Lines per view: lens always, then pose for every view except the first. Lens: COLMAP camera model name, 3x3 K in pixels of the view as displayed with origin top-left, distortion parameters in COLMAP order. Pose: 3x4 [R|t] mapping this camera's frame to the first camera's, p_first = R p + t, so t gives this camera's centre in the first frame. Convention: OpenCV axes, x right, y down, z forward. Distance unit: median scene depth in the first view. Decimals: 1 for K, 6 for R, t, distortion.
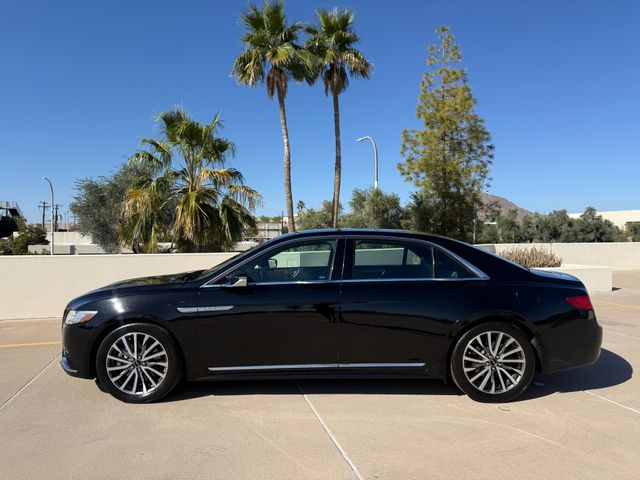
lens RADIAL K [[448.4, 0, 325.2], [0, 448.4, 241.9], [0, 0, 1]] dist [0.065515, -0.099830]
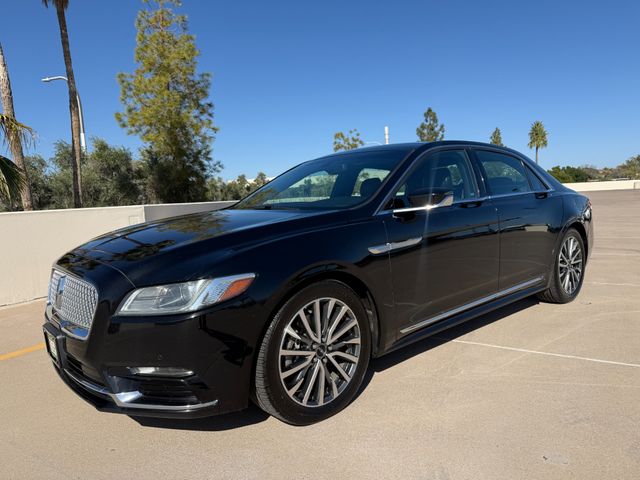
lens RADIAL K [[457.8, 0, 323.1], [0, 457.8, 238.2], [0, 0, 1]] dist [0.001762, -0.007800]
pose [[0.742092, -0.090868, 0.664110, -0.152812], [0.053703, 0.995644, 0.076221, 0.015671], [-0.668143, -0.020899, 0.743739, 0.110204]]
